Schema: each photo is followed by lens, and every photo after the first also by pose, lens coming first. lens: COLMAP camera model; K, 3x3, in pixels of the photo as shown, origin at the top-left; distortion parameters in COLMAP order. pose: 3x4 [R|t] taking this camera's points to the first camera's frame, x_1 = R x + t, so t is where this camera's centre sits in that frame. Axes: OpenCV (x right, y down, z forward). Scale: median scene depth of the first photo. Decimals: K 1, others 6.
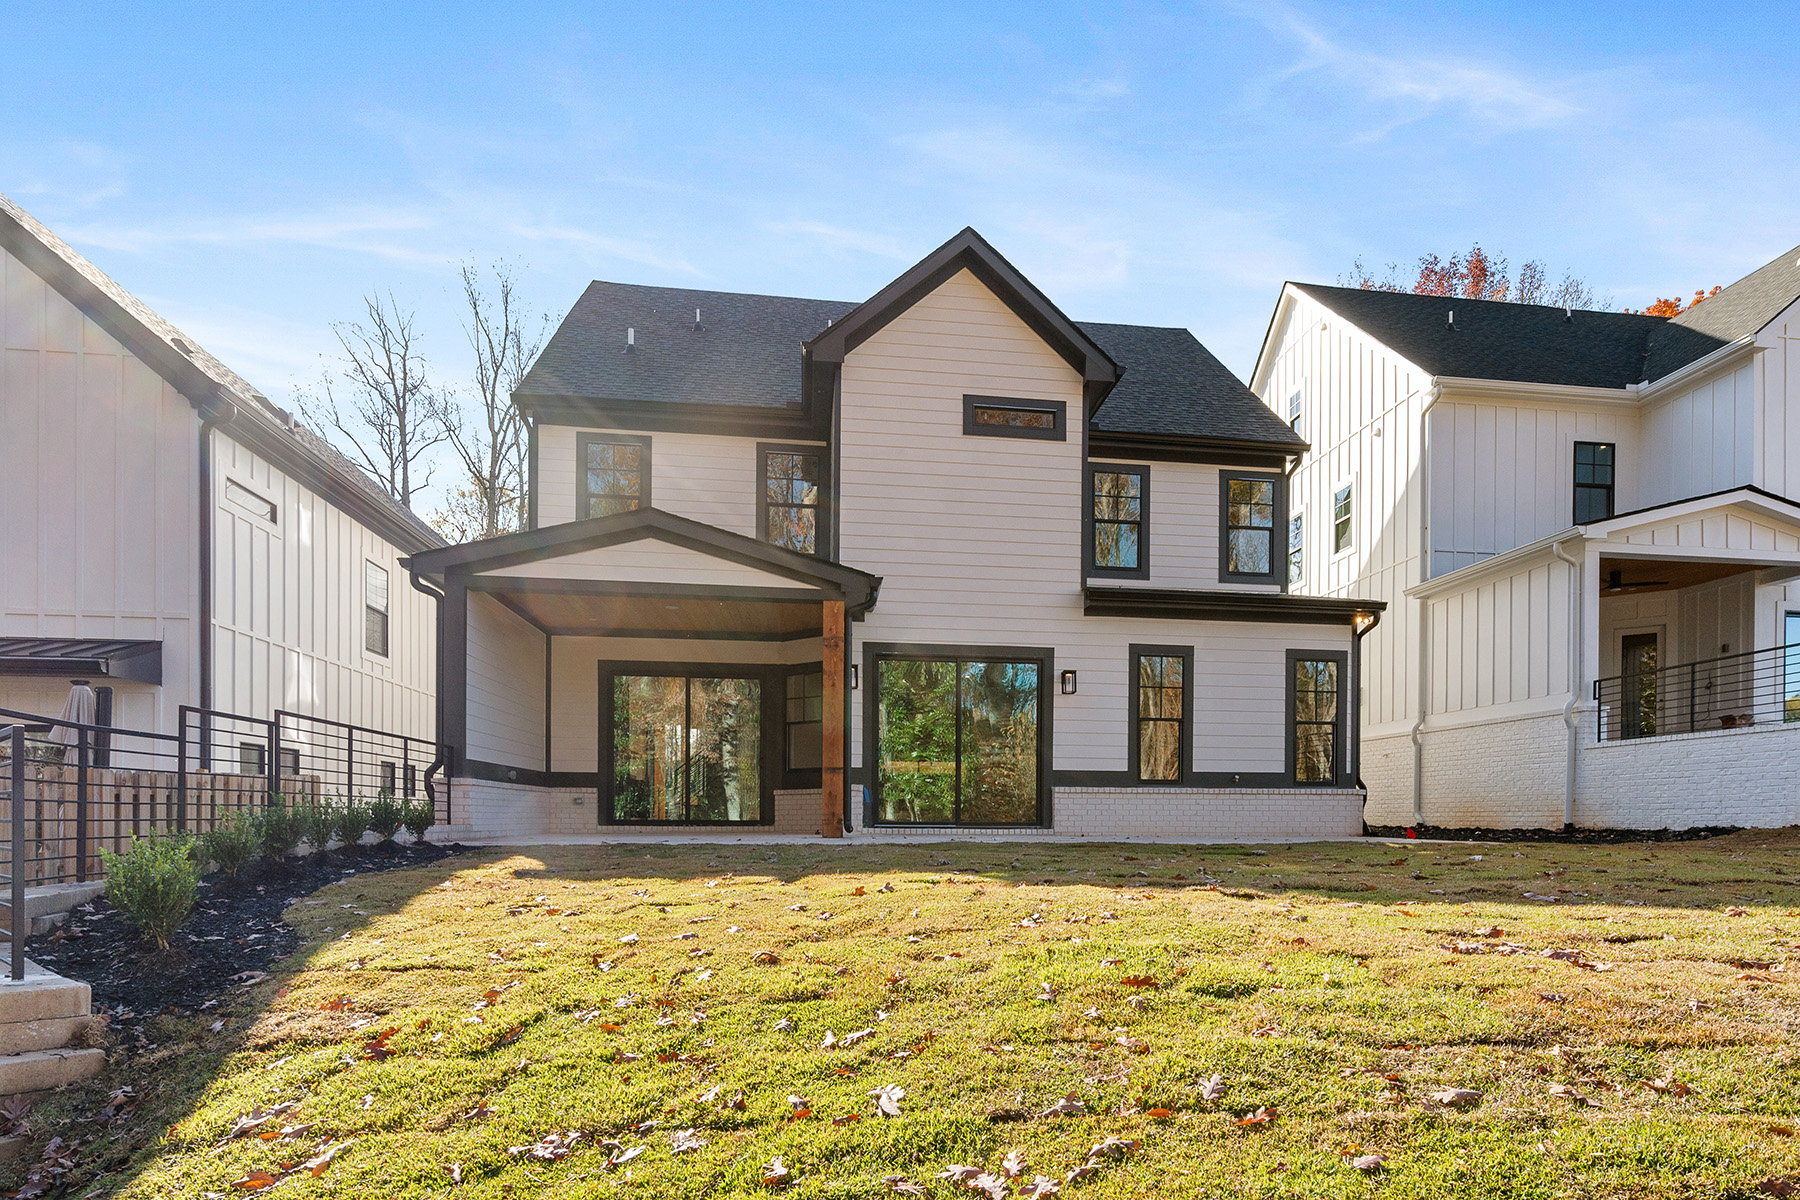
lens RADIAL K [[1018.8, 0, 912.3], [0, 1018.8, 821.7], [0, 0, 1]] dist [-0.004665, 0.001478]
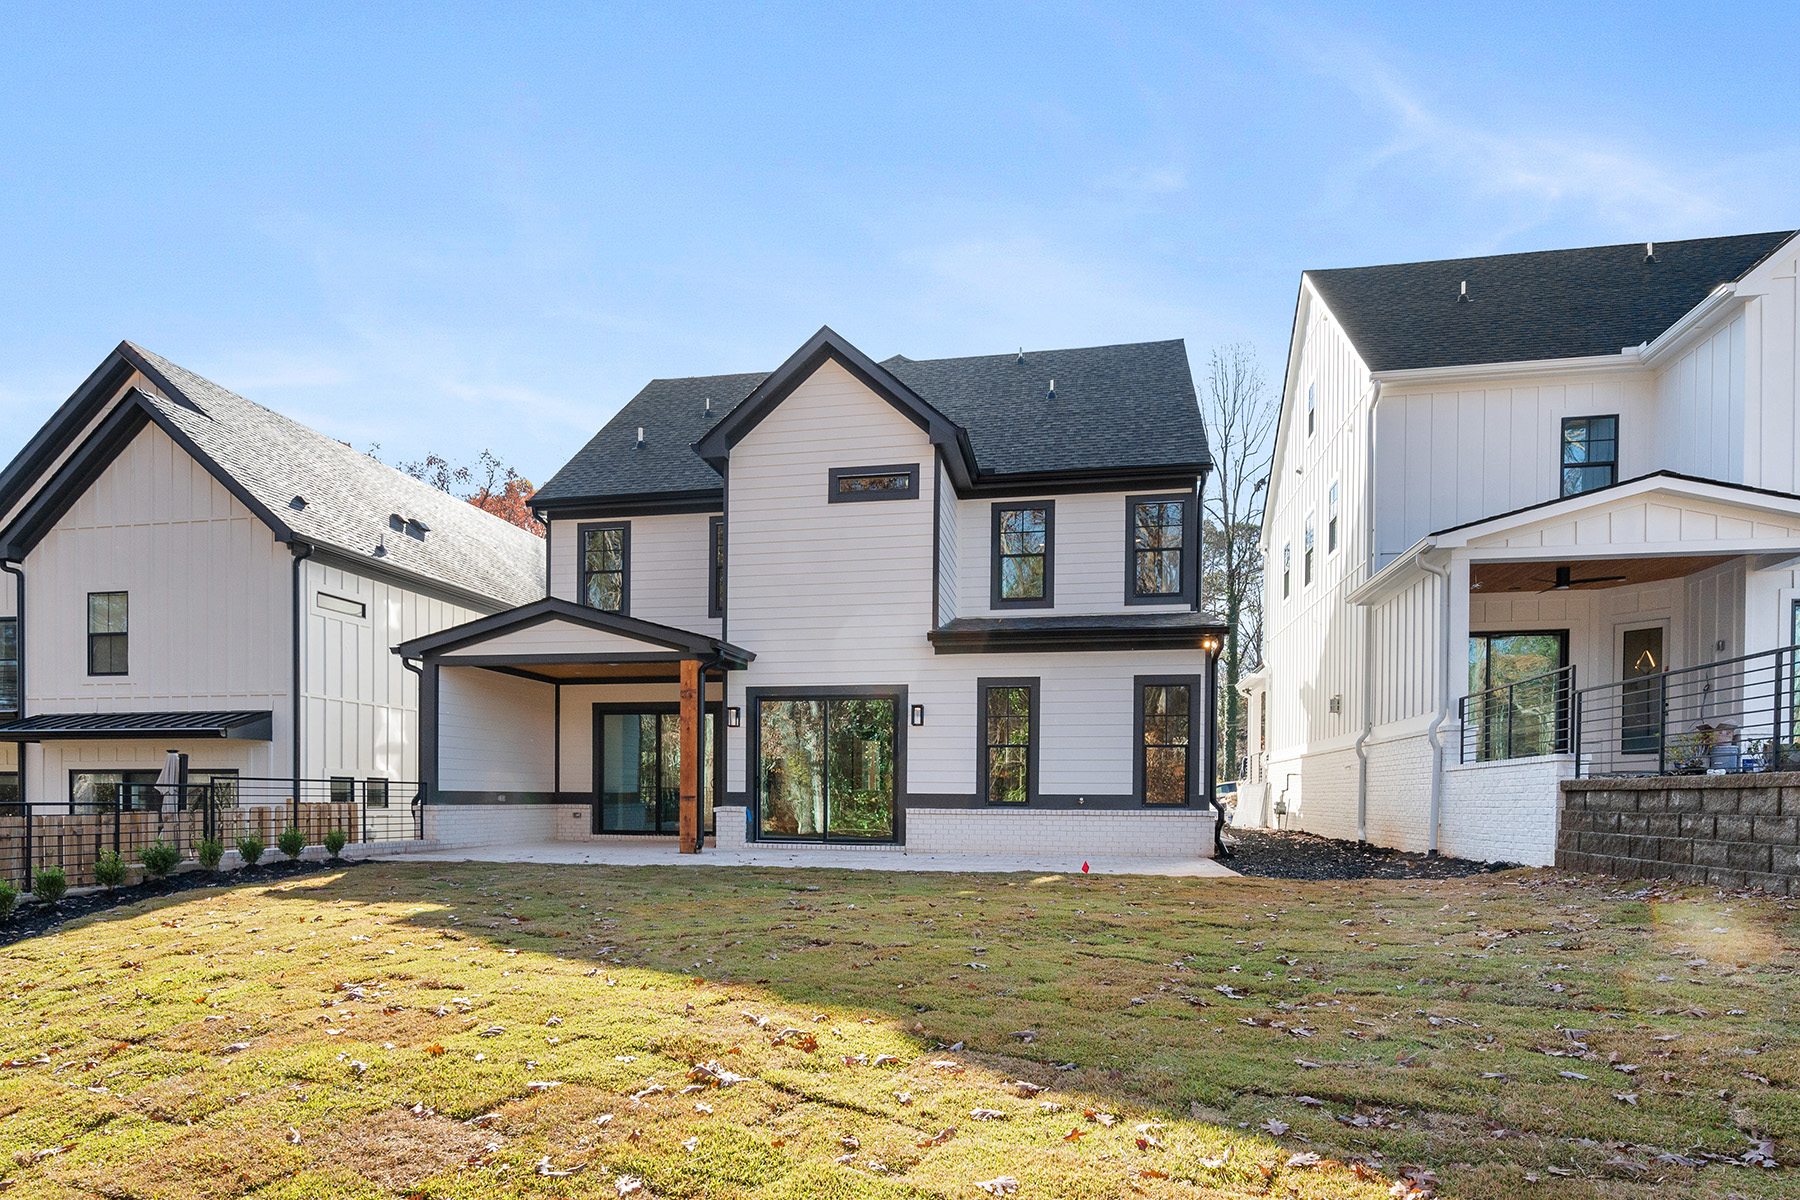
lens RADIAL K [[1016.1, 0, 896.9], [0, 1016.1, 802.9], [0, 0, 1]] dist [-0.004732, -0.001247]
pose [[0.939420, 0.004891, -0.342732, 0.502549], [-0.002904, 0.999976, 0.006310, -0.046263], [0.342755, -0.004933, 0.939412, -0.056263]]
